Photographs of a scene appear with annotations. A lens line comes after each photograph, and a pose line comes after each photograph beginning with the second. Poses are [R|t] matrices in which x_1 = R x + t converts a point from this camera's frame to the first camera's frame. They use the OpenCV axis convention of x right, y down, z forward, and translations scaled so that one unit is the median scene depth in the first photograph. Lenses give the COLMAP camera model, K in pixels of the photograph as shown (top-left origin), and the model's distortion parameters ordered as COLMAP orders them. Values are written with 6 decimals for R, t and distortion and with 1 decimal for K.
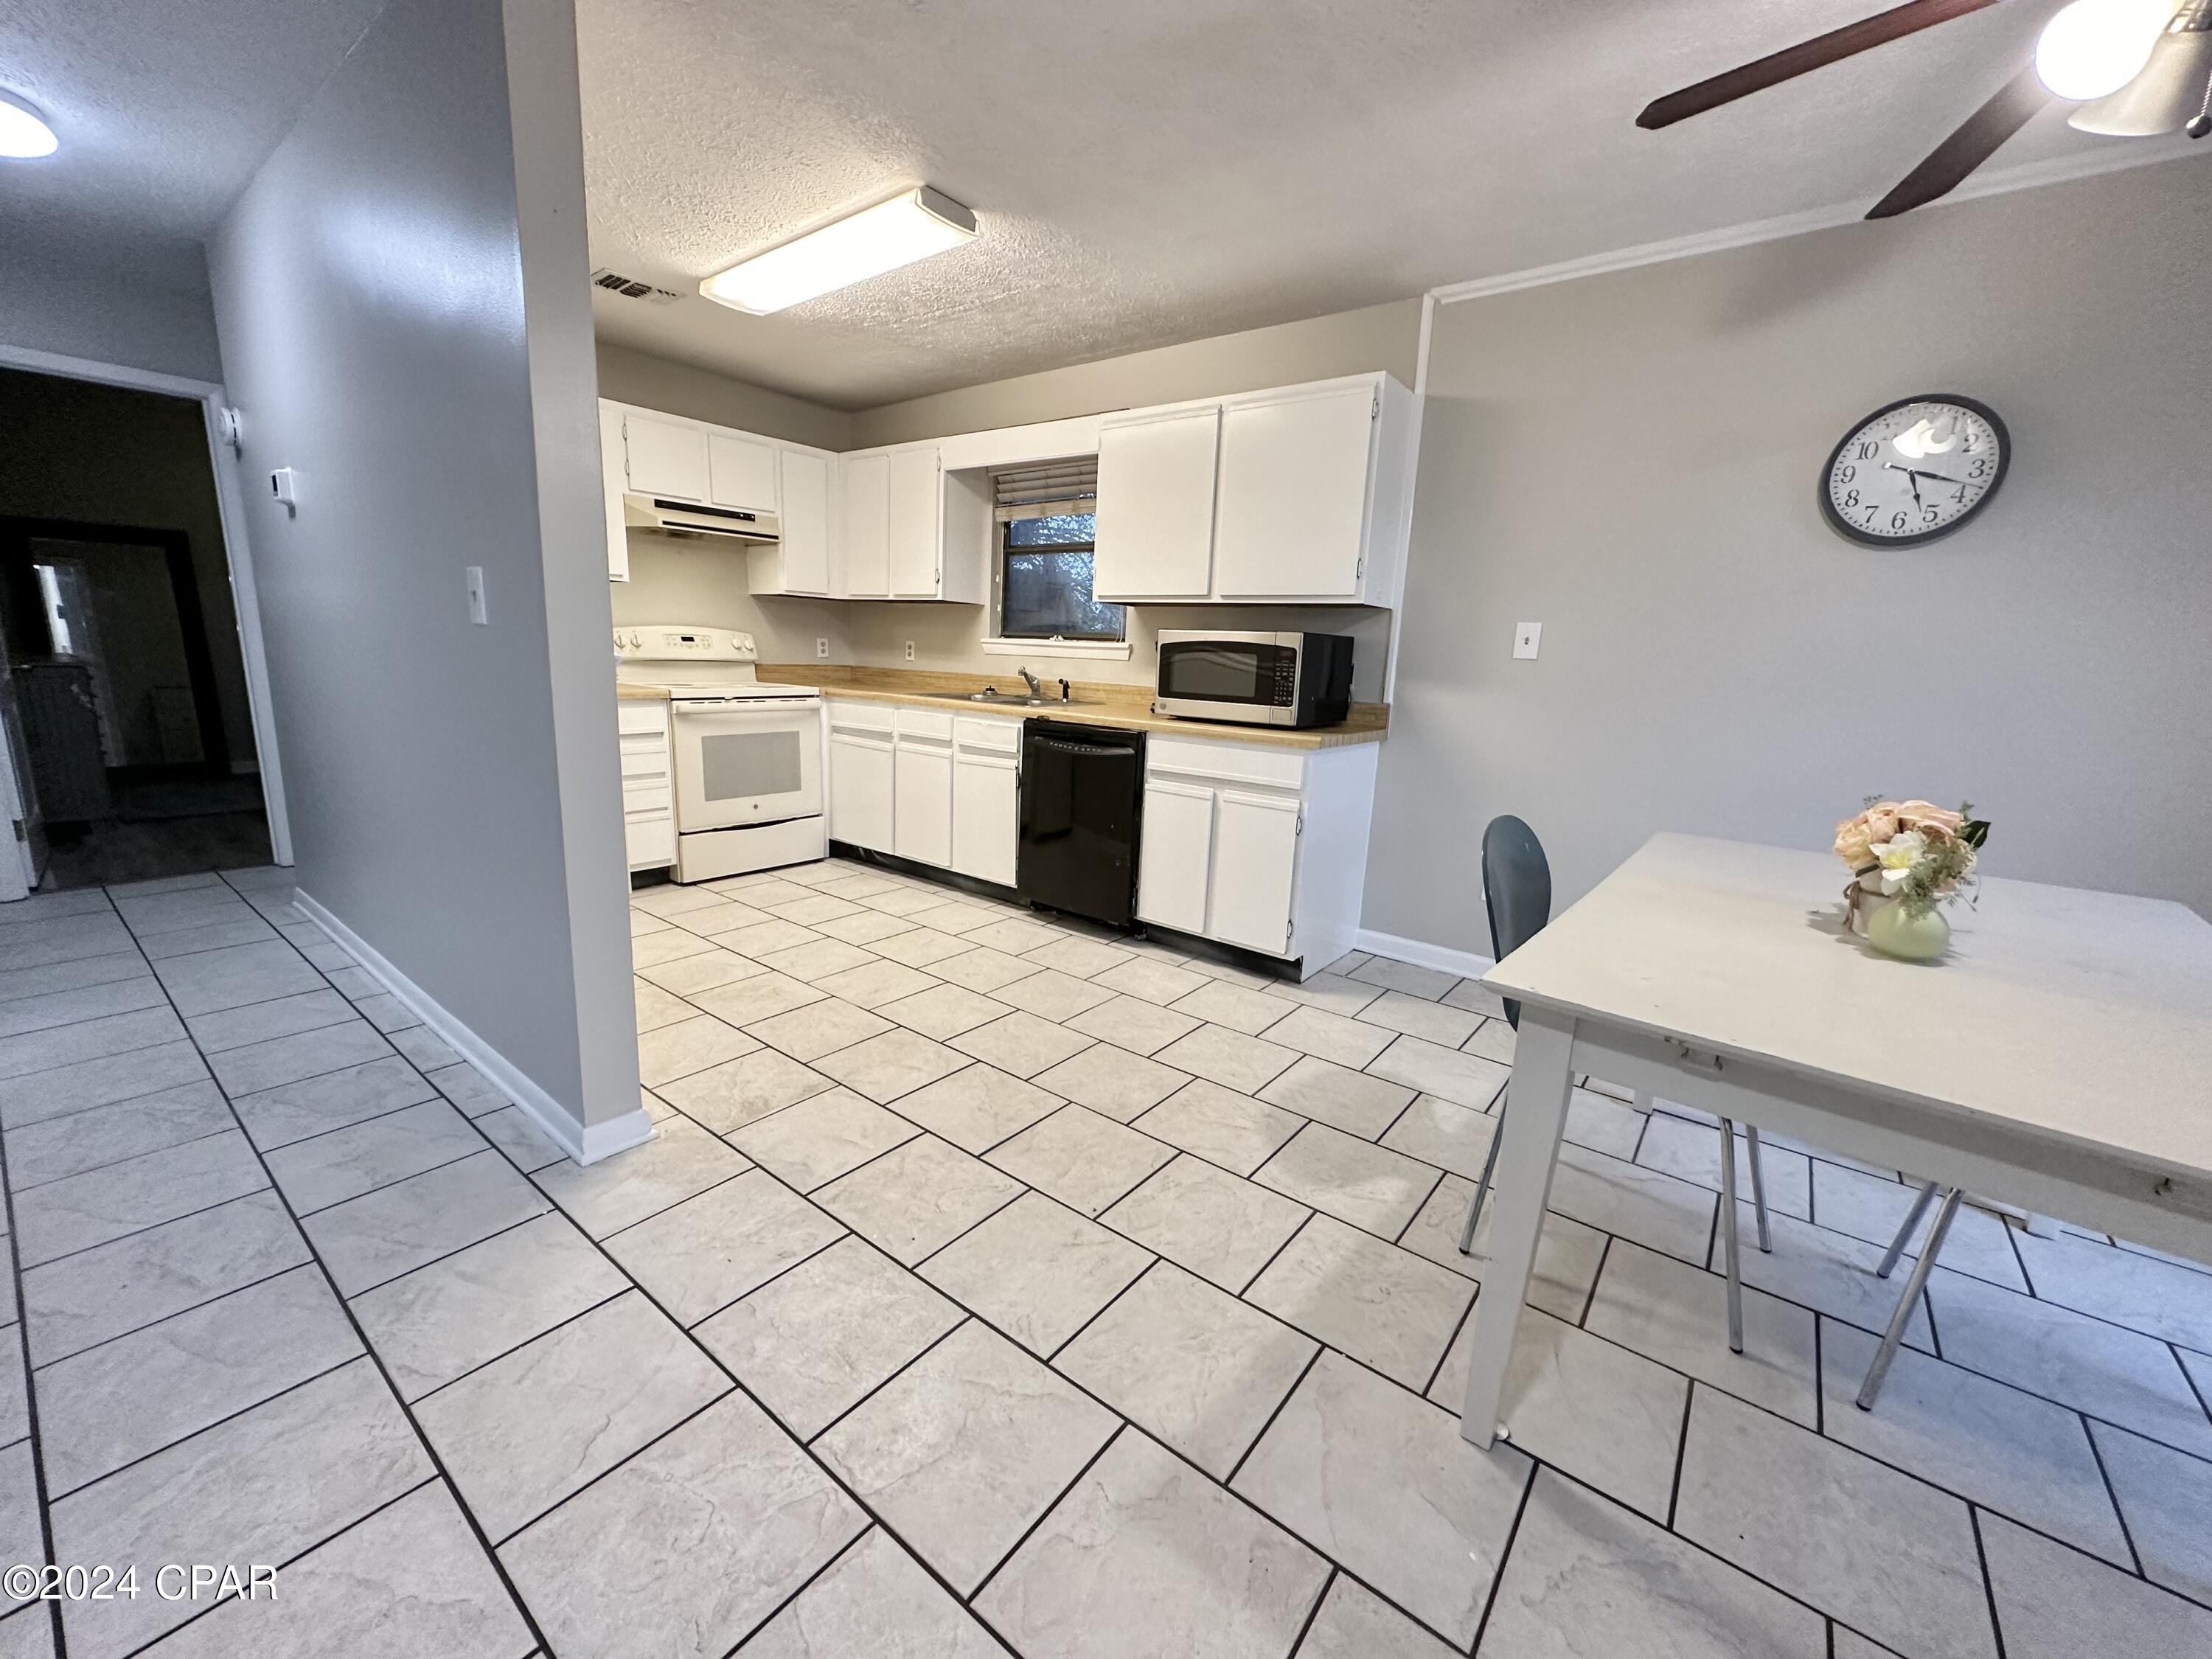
lens RADIAL K [[877.8, 0, 1106.0], [0, 877.8, 829.5], [0, 0, 1]] dist [0.000372, 0.000163]
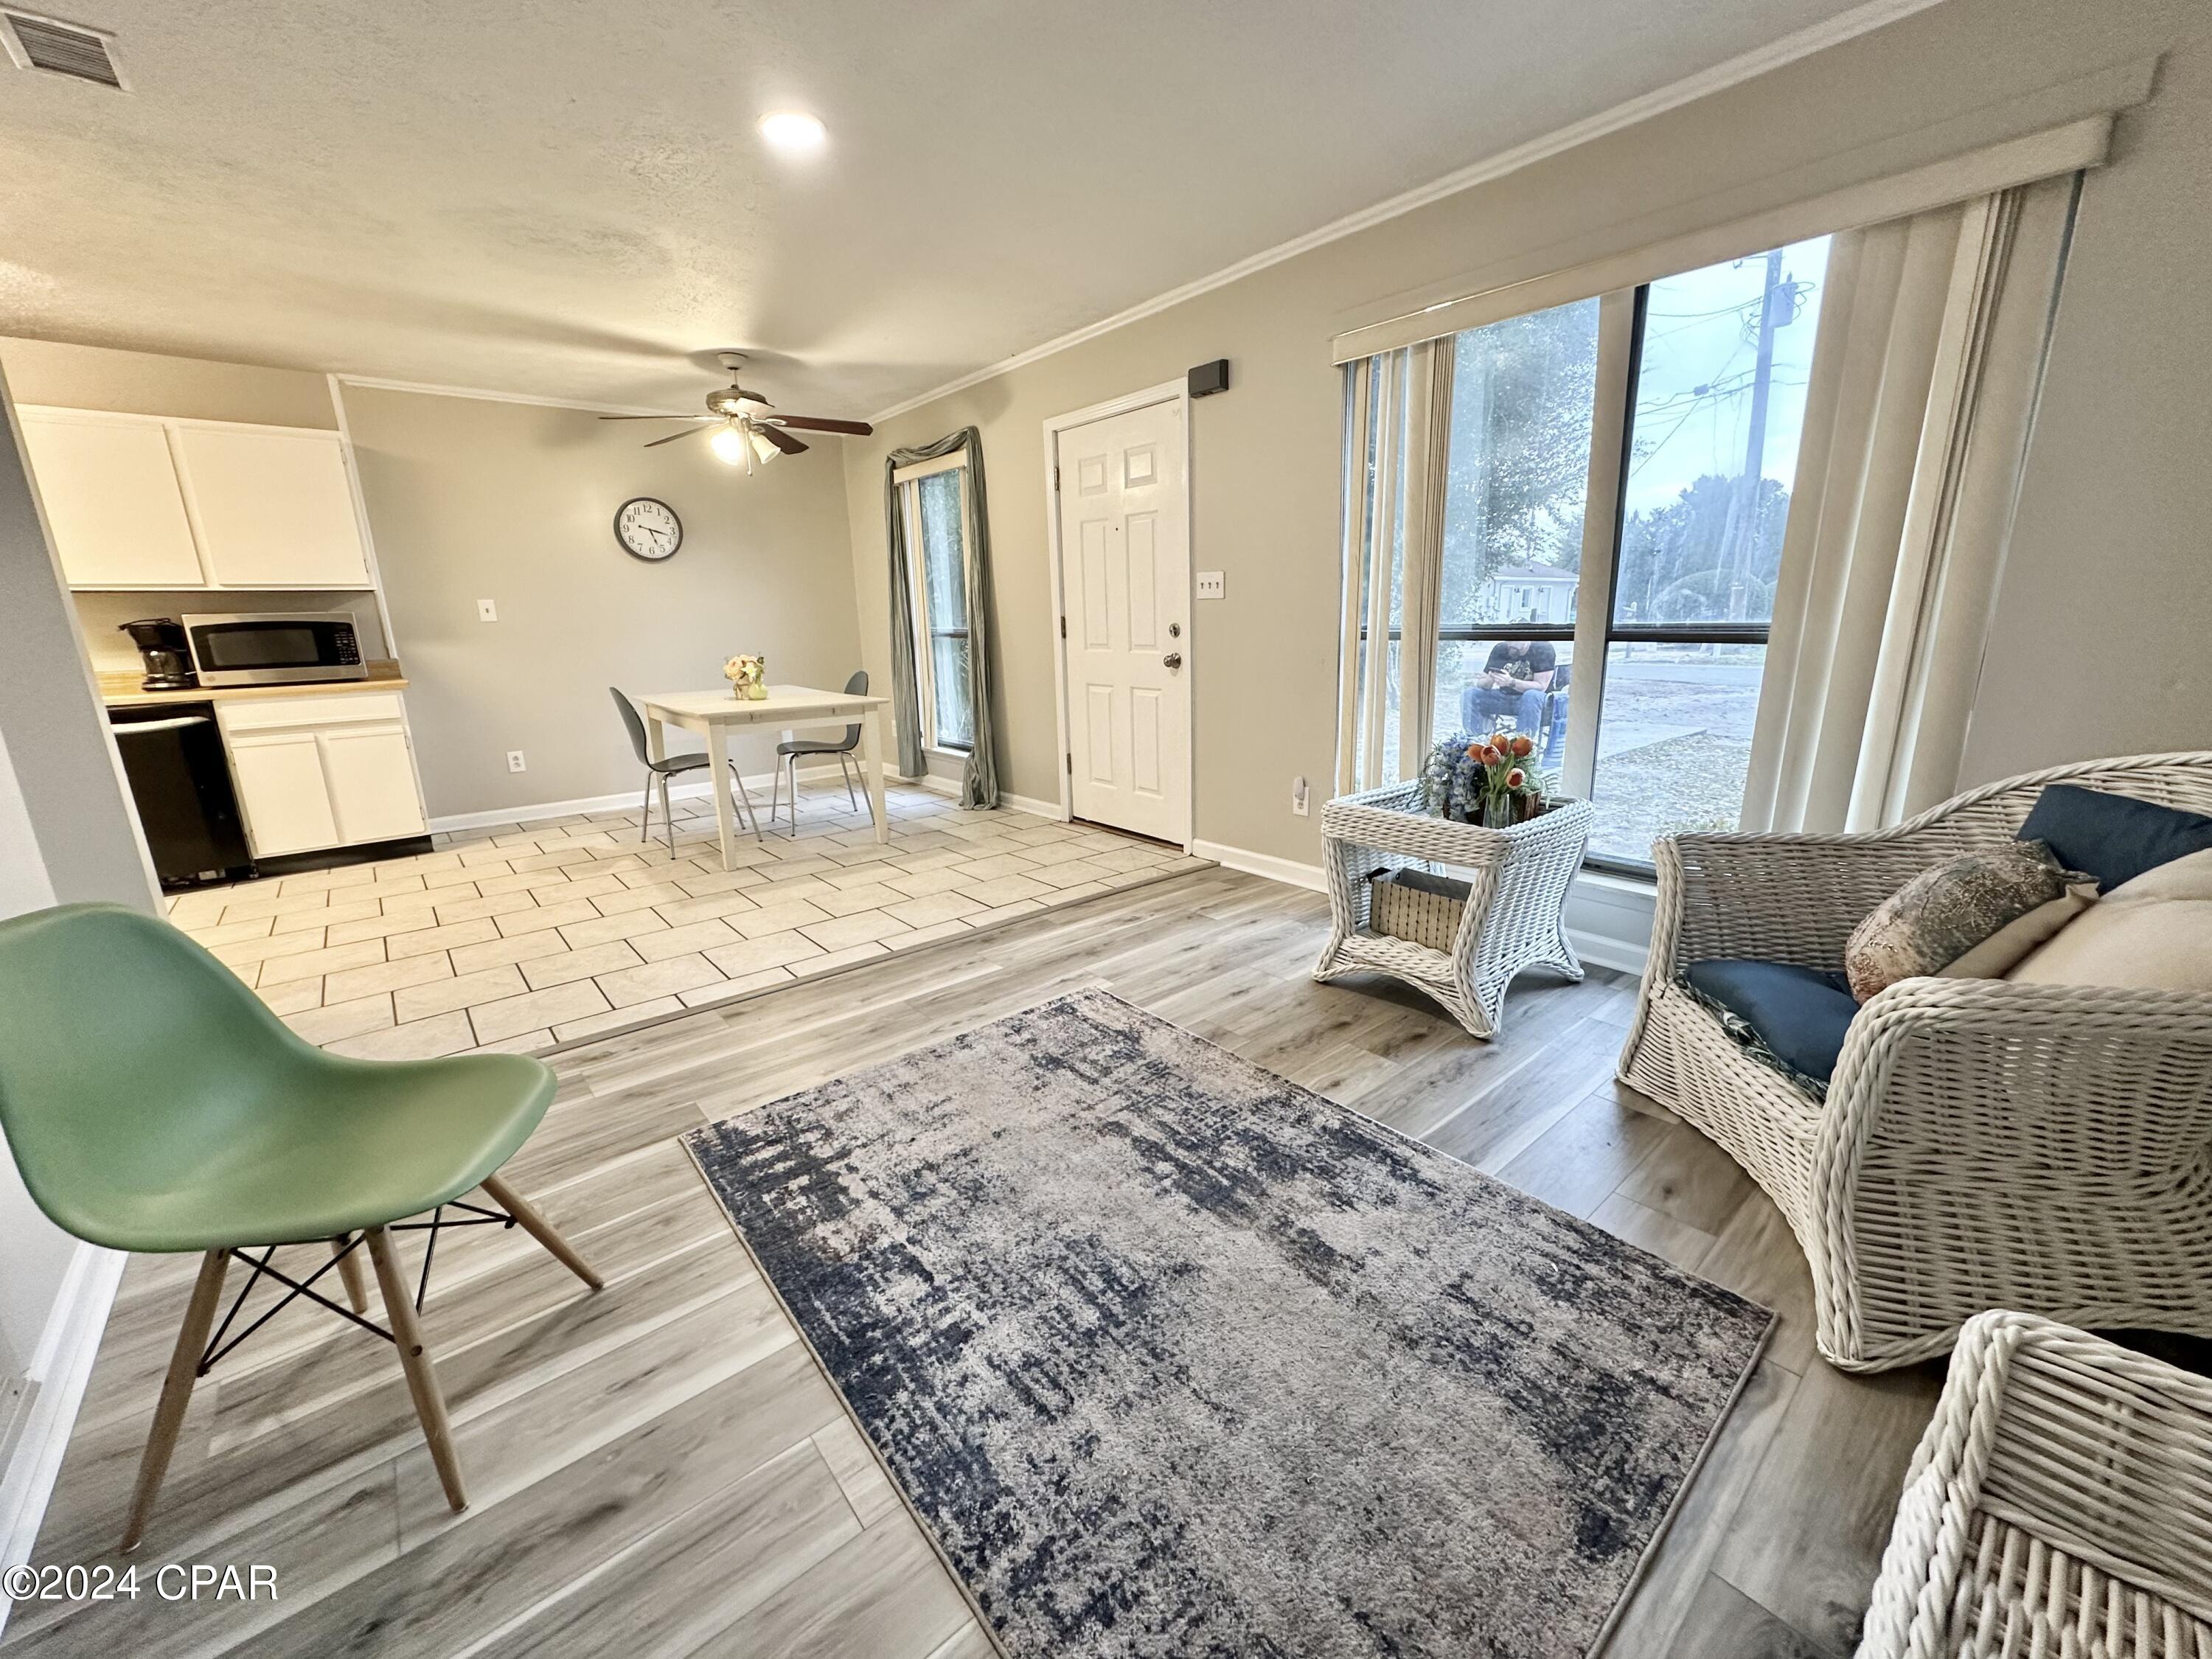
lens RADIAL K [[877.8, 0, 1106.0], [0, 877.8, 829.5], [0, 0, 1]] dist [0.000372, 0.000163]
pose [[0.210456, -0.276693, 0.937630, -0.819717], [0.230024, 0.946198, 0.227591, 0.059198], [-0.950156, 0.167780, 0.262779, -0.415310]]
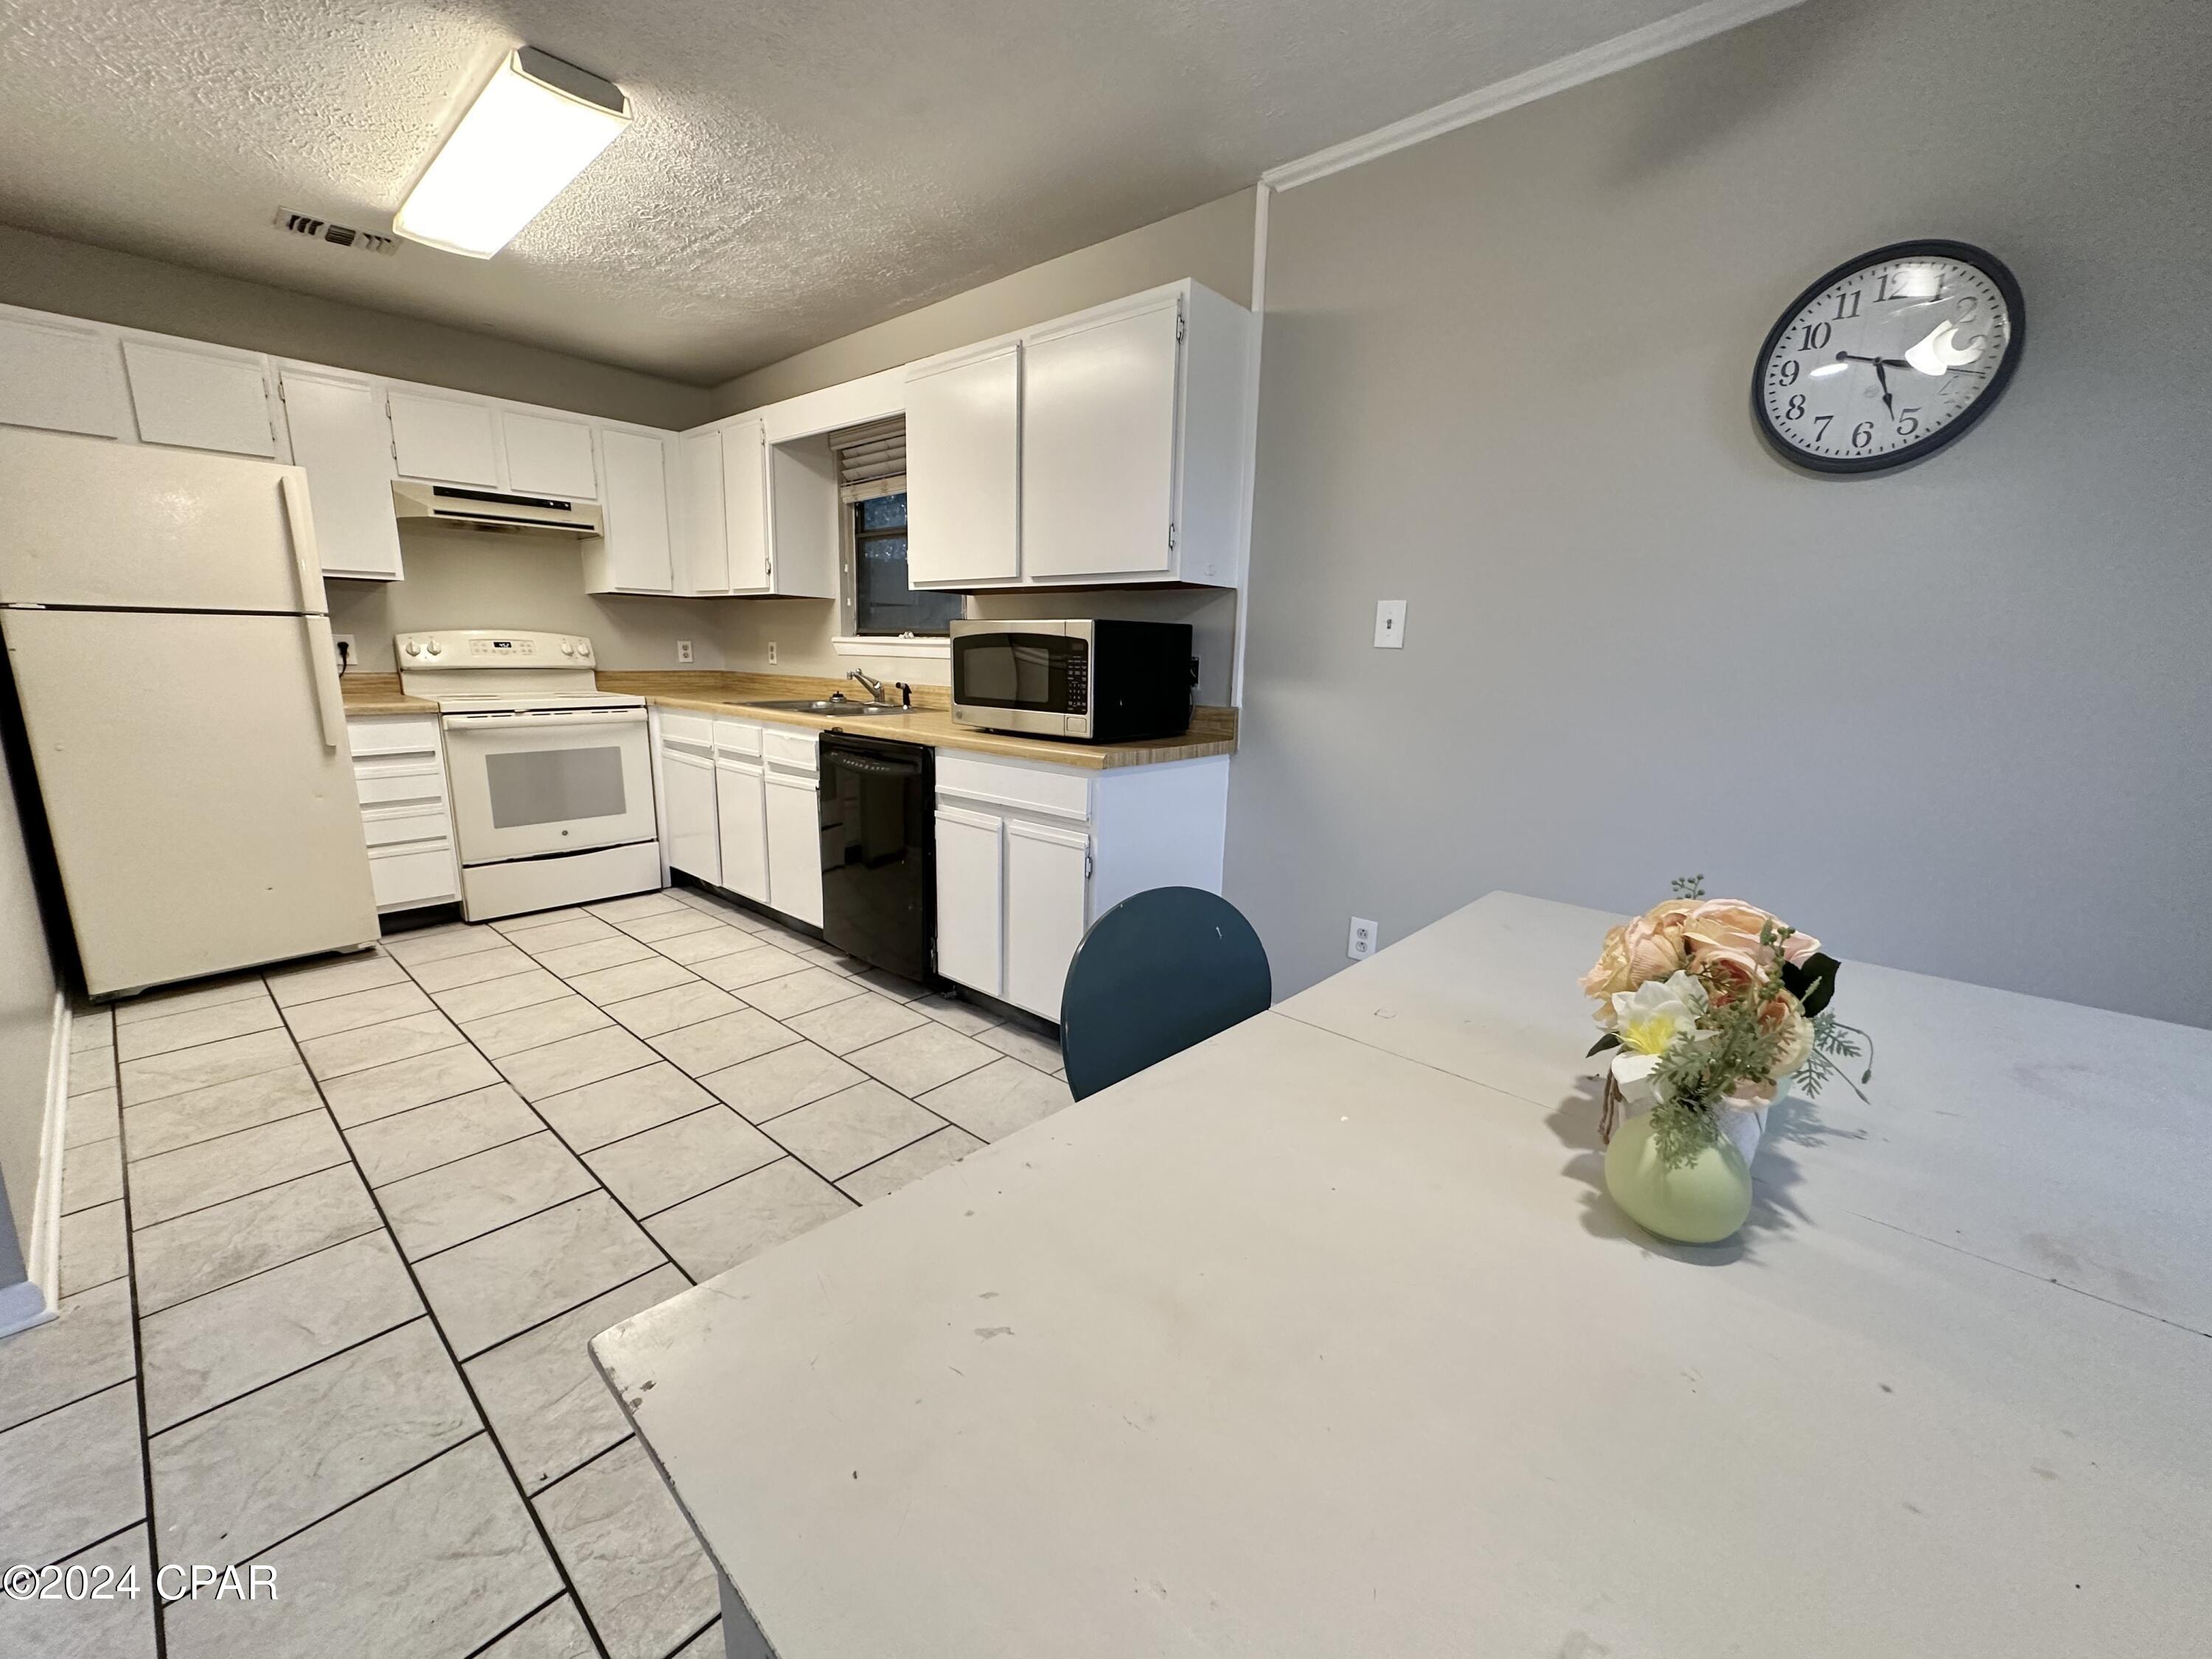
lens RADIAL K [[877.8, 0, 1106.0], [0, 877.8, 829.5], [0, 0, 1]] dist [0.000372, 0.000163]
pose [[0.997812, -0.005777, -0.065861, 0.244194], [0.005765, 0.999983, -0.000368, -0.031642], [0.065862, -0.000012, 0.997829, 0.188853]]
